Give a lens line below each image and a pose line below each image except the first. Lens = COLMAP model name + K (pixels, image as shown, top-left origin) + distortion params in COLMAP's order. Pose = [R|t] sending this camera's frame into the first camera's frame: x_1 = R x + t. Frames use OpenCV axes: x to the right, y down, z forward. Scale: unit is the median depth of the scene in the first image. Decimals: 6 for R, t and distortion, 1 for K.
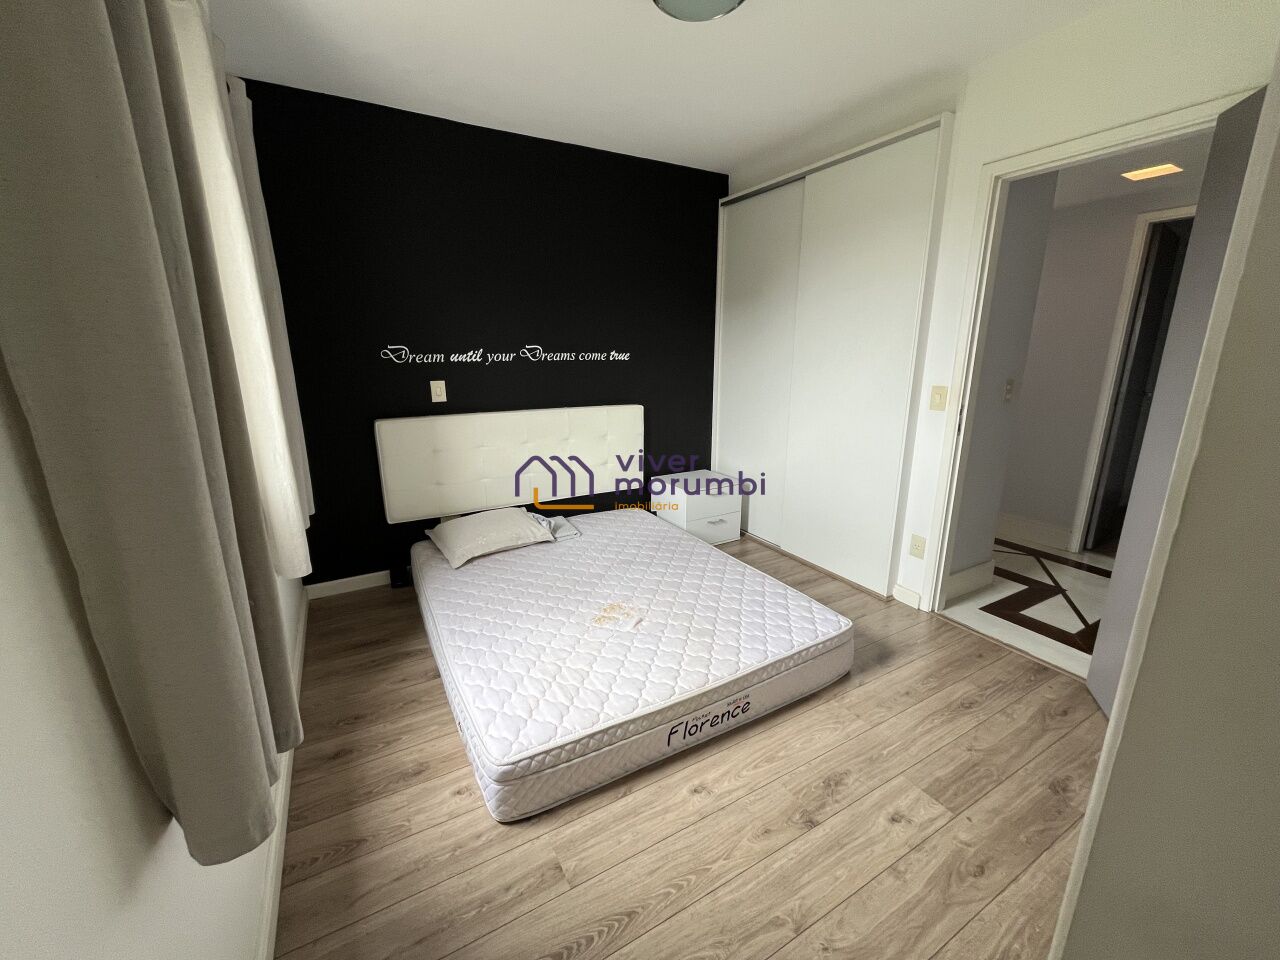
lens RADIAL K [[517.6, 0, 638.1], [0, 517.6, 479.6], [0, 0, 1]] dist [-0.000620, -0.000838]
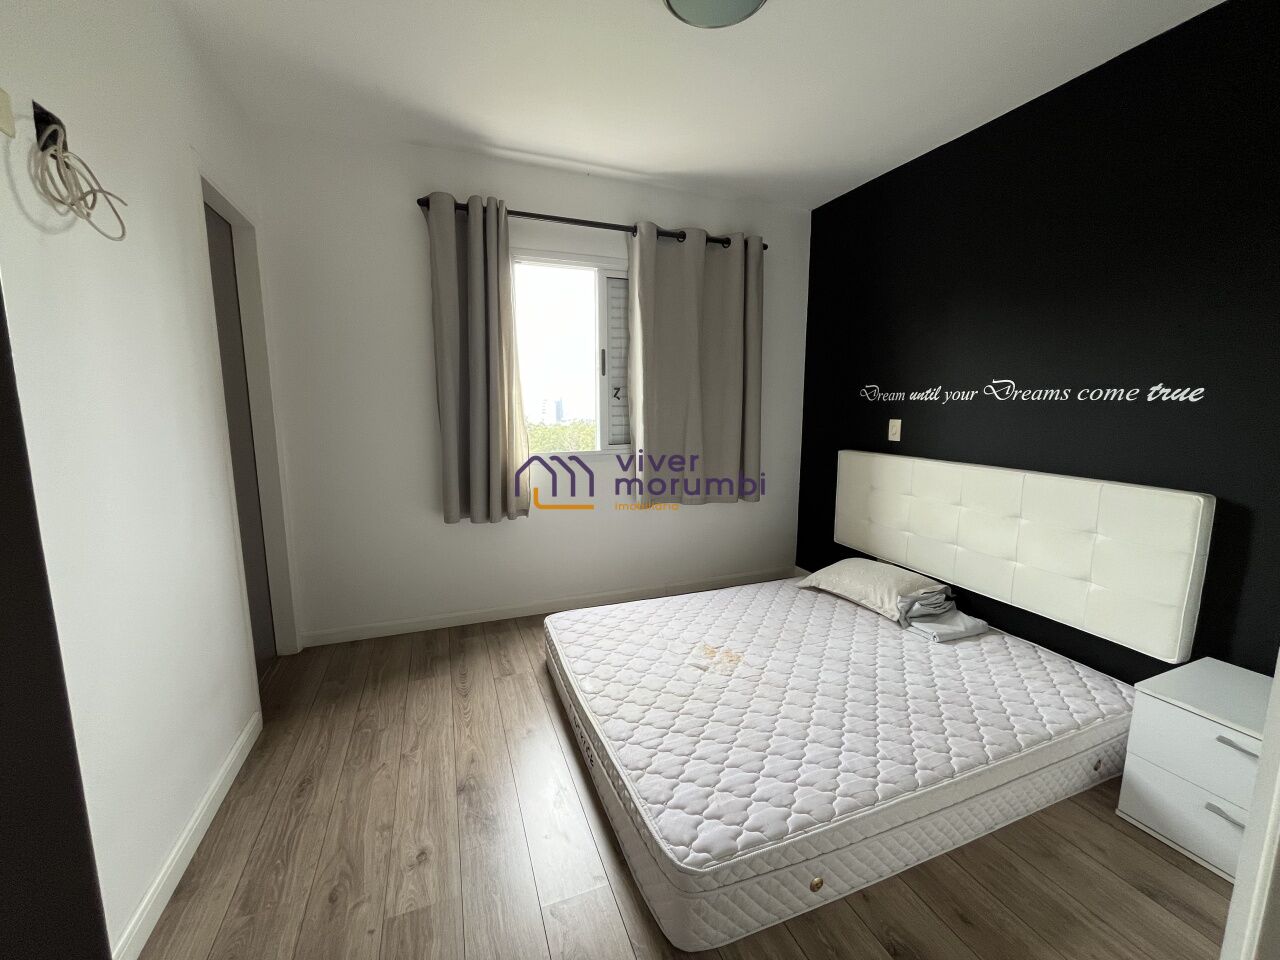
lens RADIAL K [[517.6, 0, 638.6], [0, 517.6, 476.7], [0, 0, 1]] dist [-0.000620, -0.000838]
pose [[-0.144842, 0.143471, -0.978998, 0.660732], [-0.245895, 0.953172, 0.176066, -0.142250], [0.958414, 0.266232, -0.102781, 0.672348]]
